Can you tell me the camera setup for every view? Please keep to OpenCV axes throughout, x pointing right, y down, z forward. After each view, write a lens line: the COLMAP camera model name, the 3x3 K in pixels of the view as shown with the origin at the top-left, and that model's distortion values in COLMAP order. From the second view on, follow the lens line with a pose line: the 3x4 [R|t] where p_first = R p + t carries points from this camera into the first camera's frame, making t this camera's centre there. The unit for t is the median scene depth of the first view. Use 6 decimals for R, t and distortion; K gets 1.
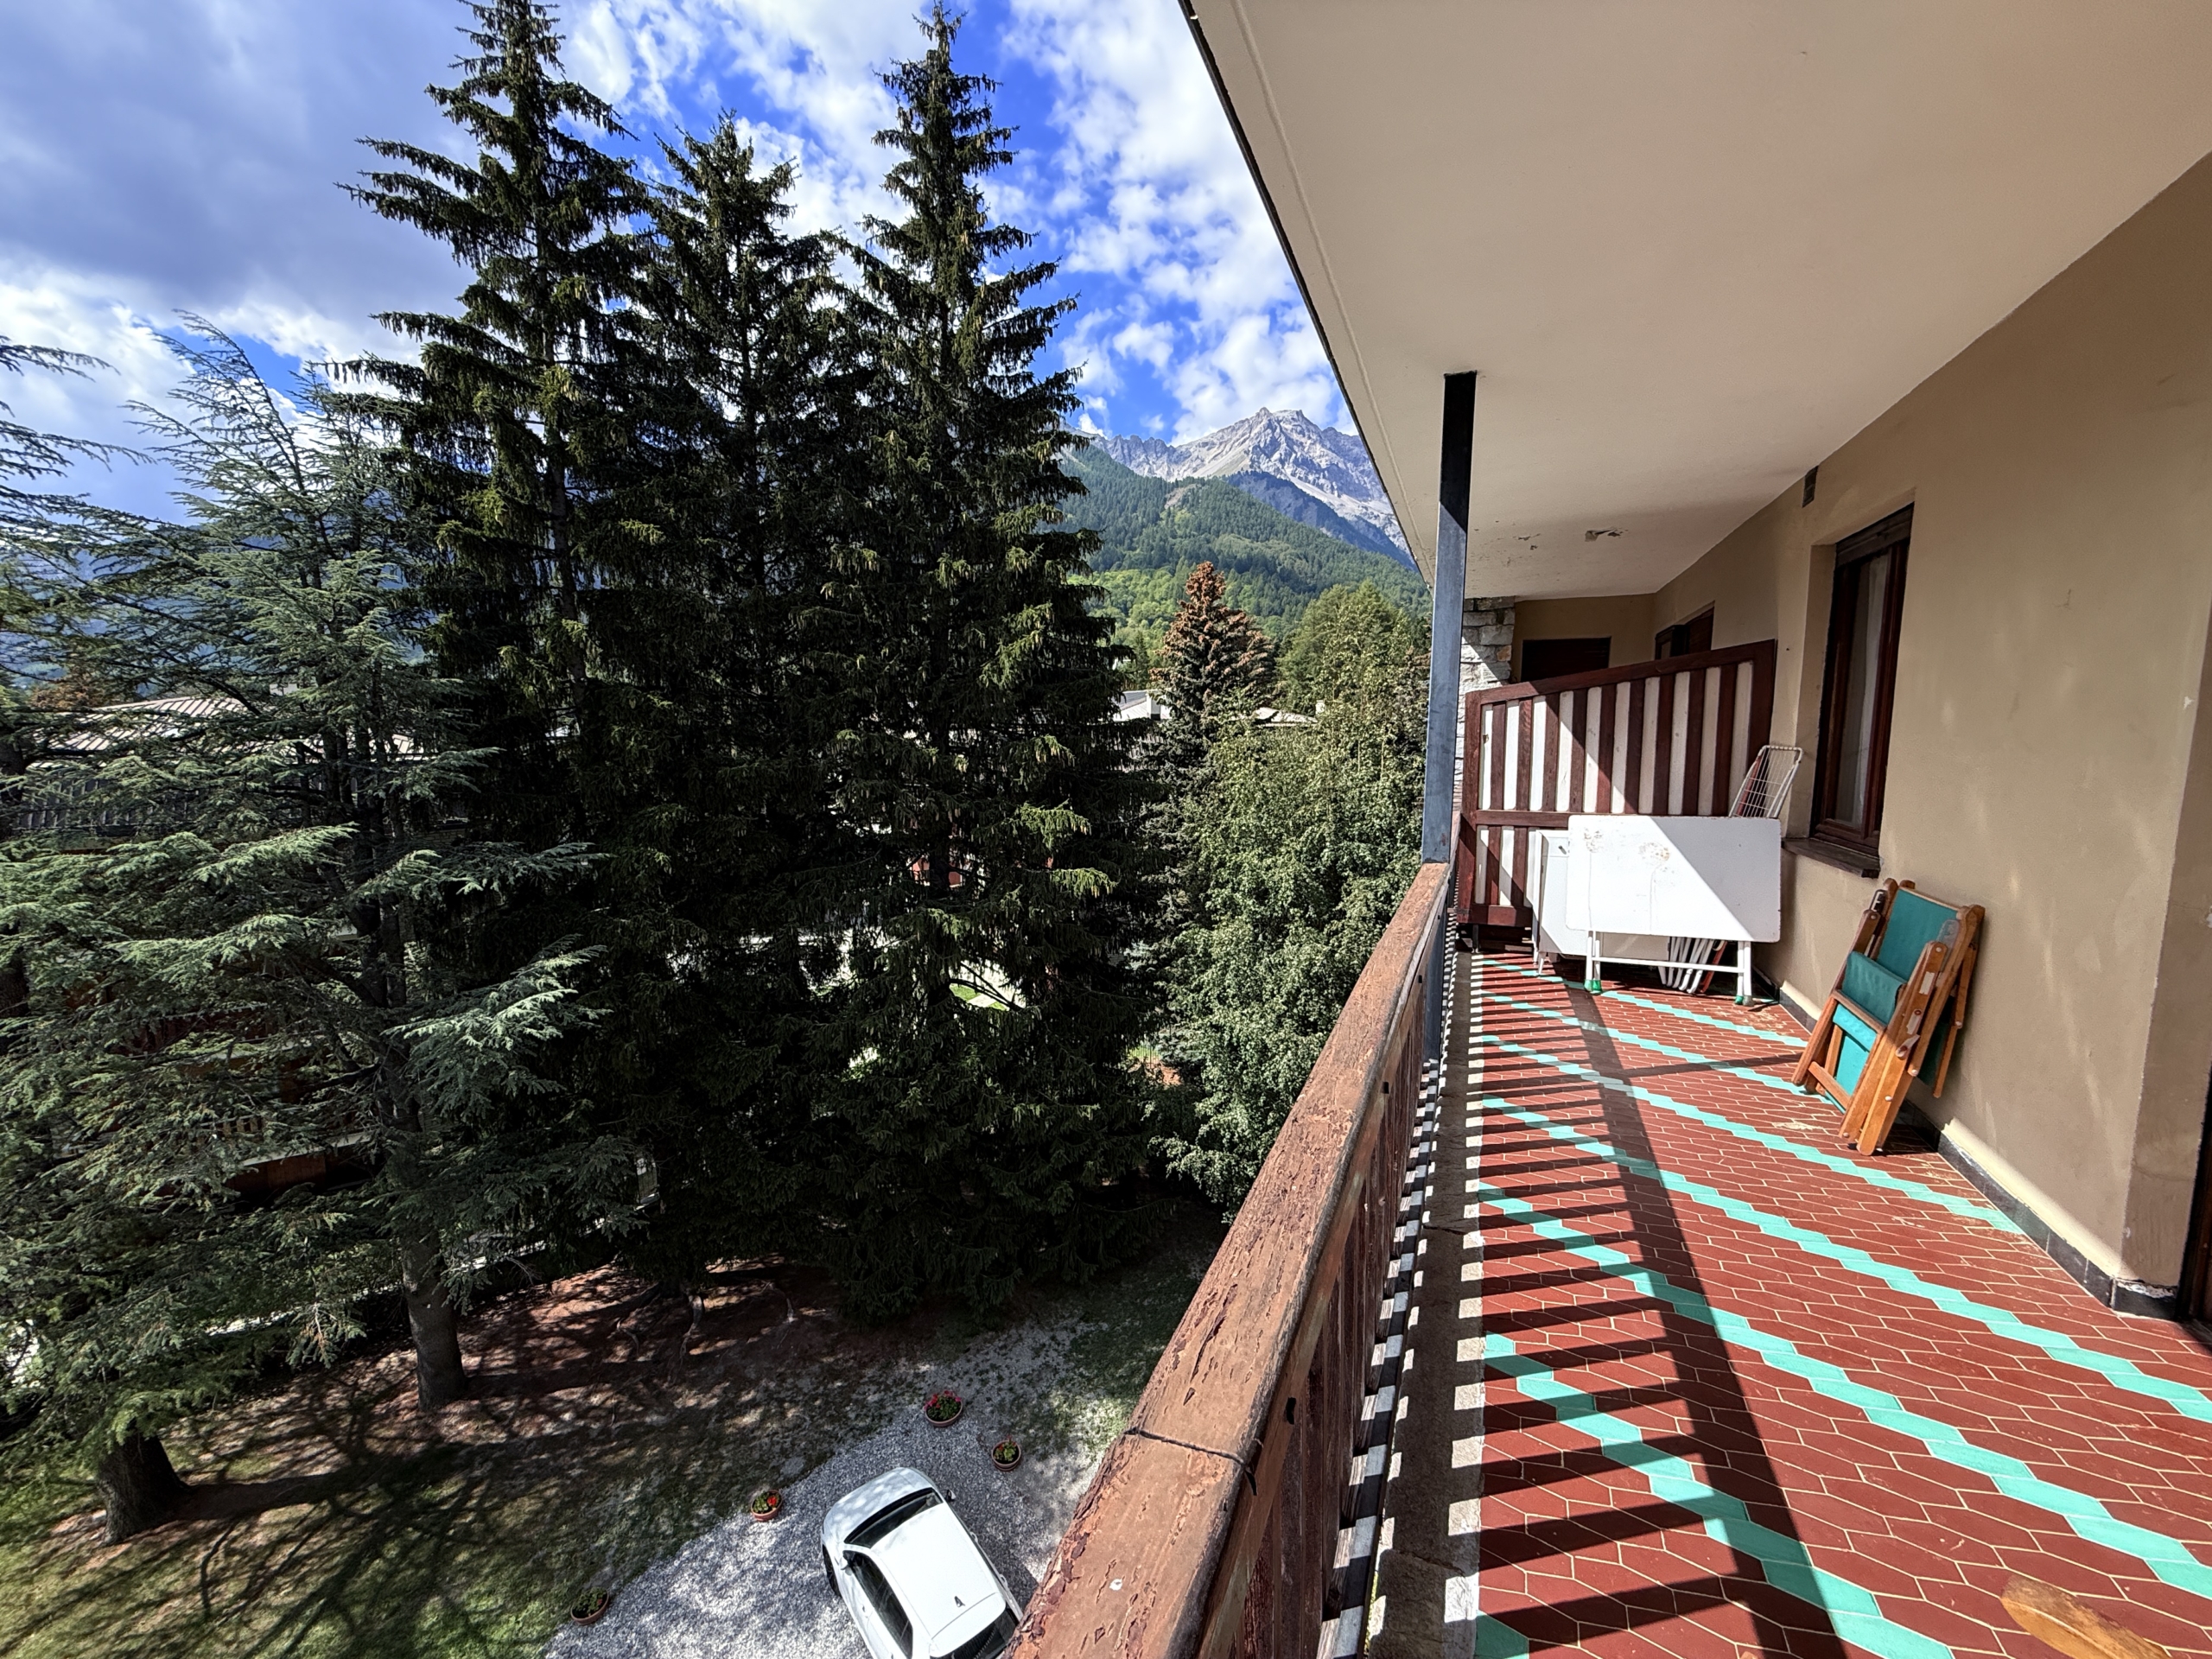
lens RADIAL K [[876.6, 0, 1105.4], [0, 876.6, 838.0], [0, 0, 1]] dist [0.001882, -0.000278]
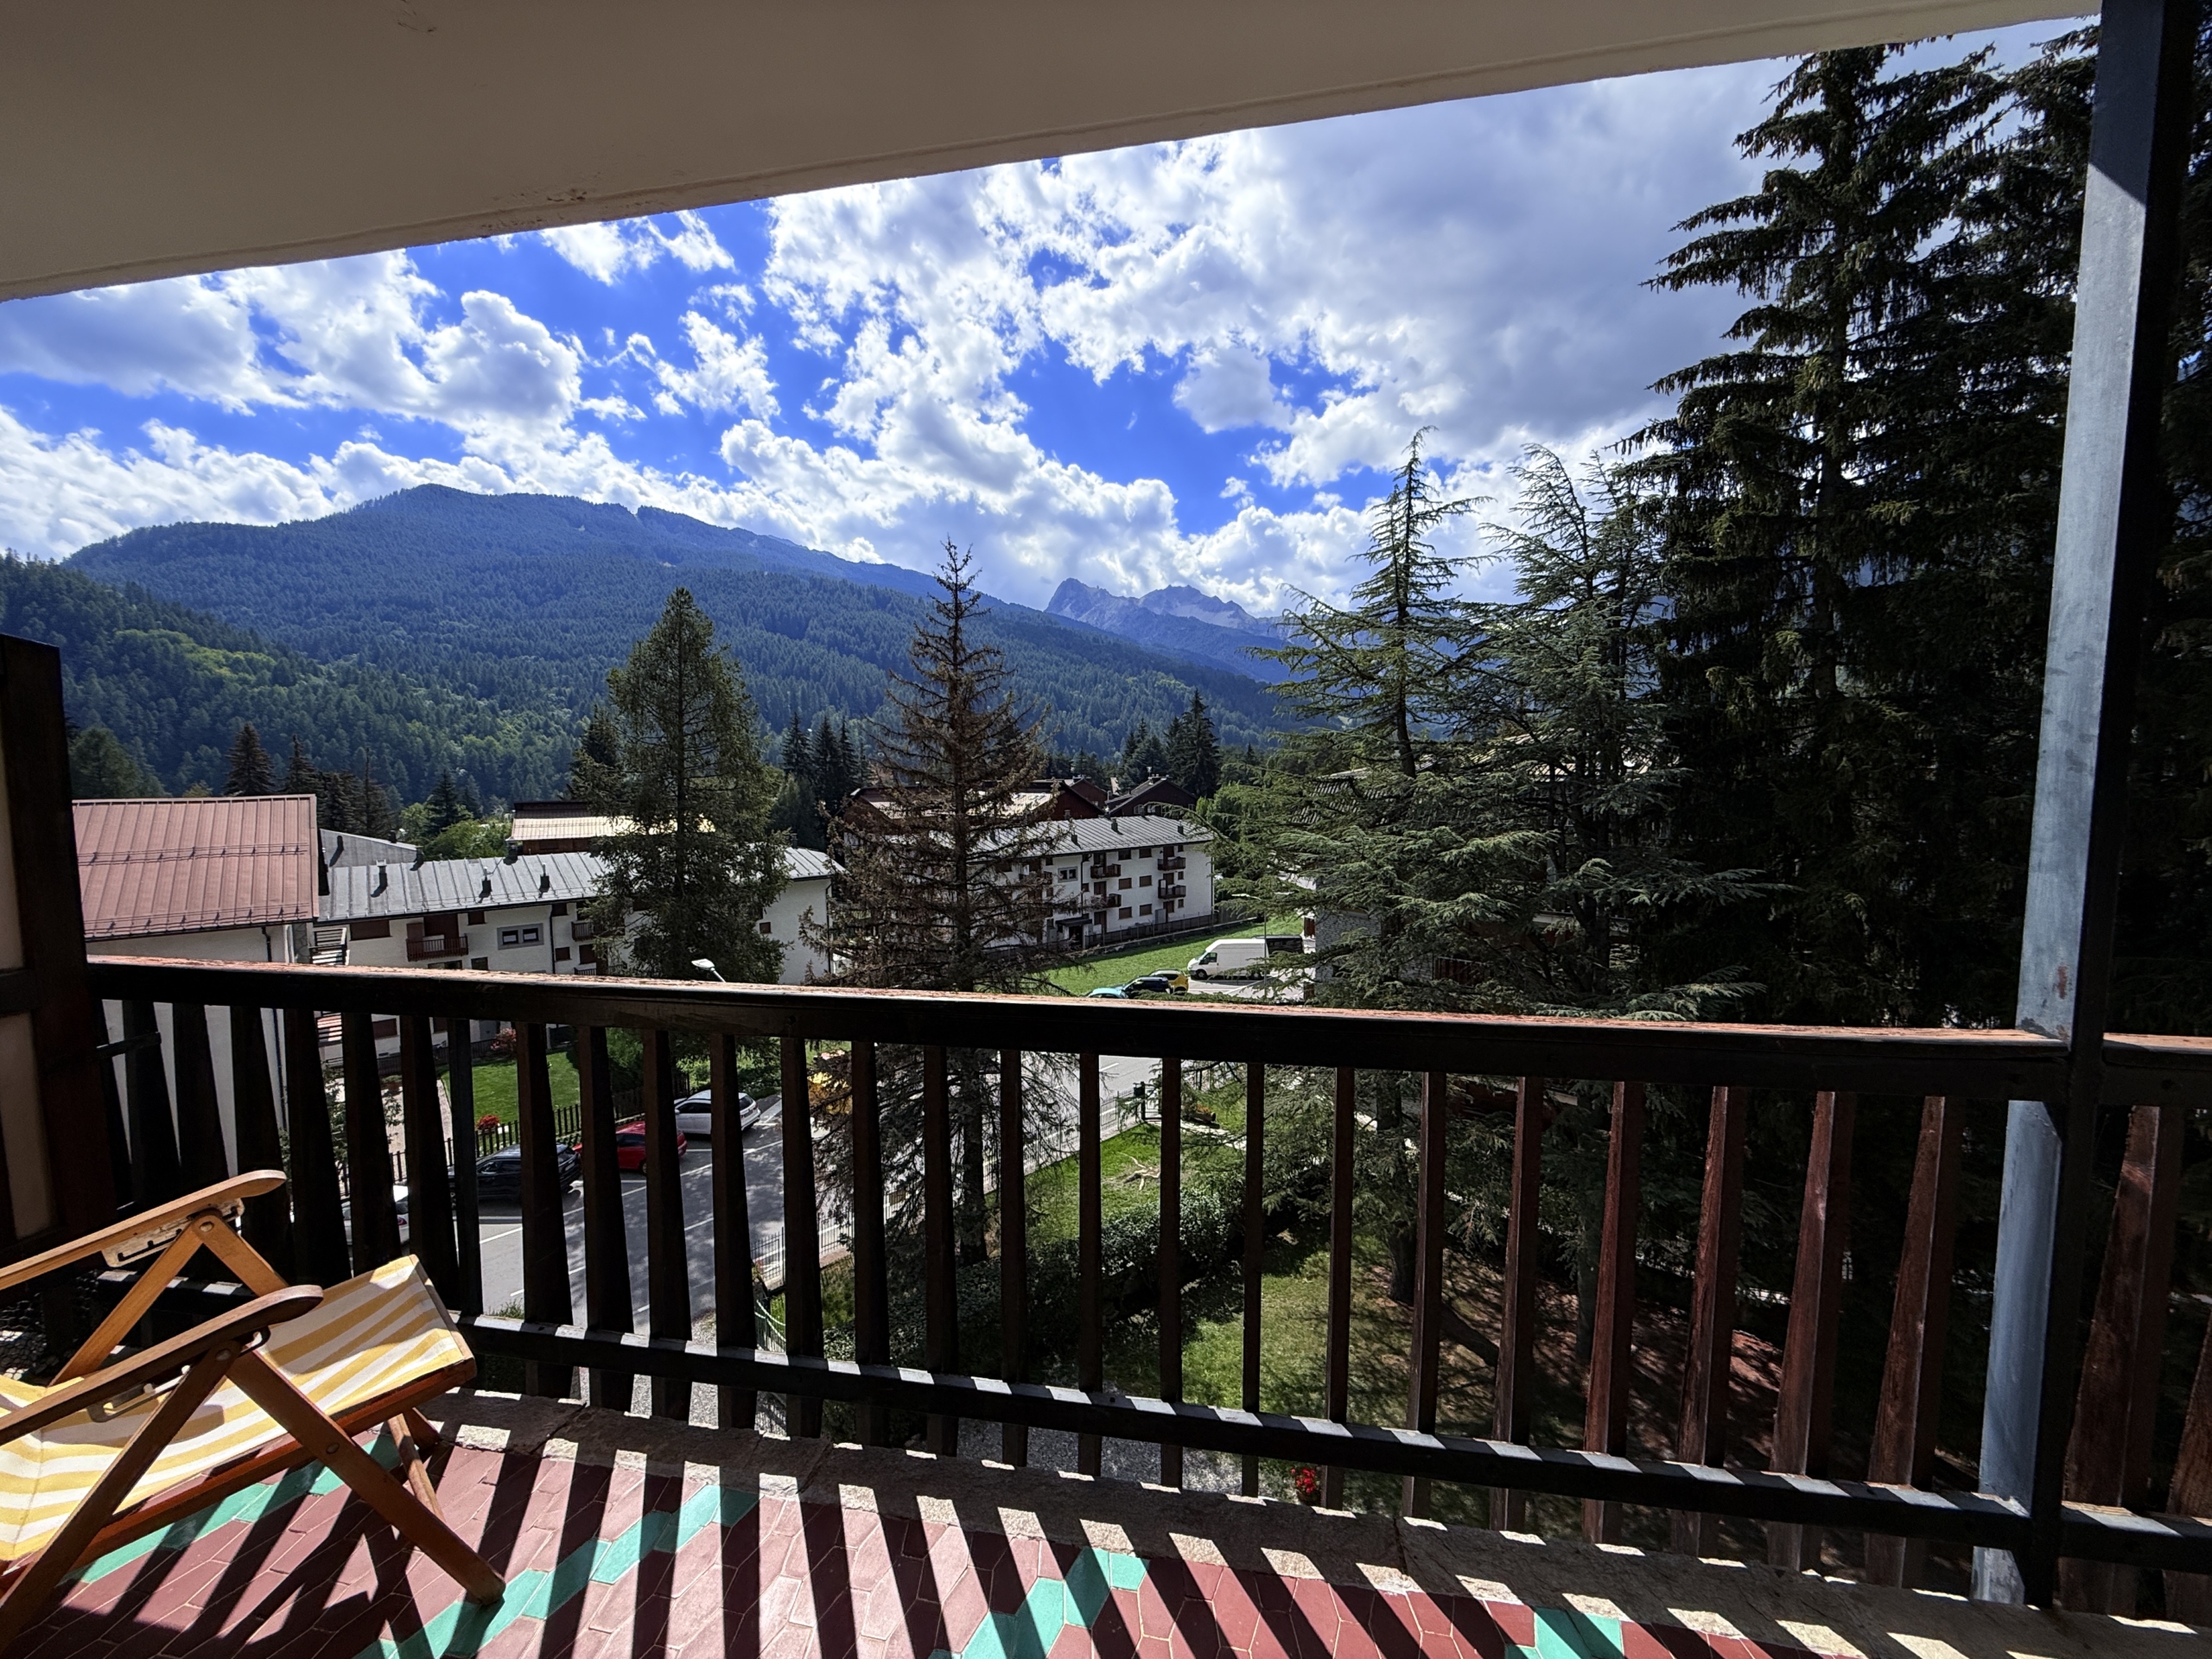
lens RADIAL K [[876.6, 0, 1100.6], [0, 876.6, 842.1], [0, 0, 1]] dist [0.001882, -0.000278]
pose [[0.227655, 0.087849, -0.969771, 0.140462], [-0.111553, 0.991718, 0.063650, -0.006431], [0.967331, 0.093691, 0.235570, 0.098013]]
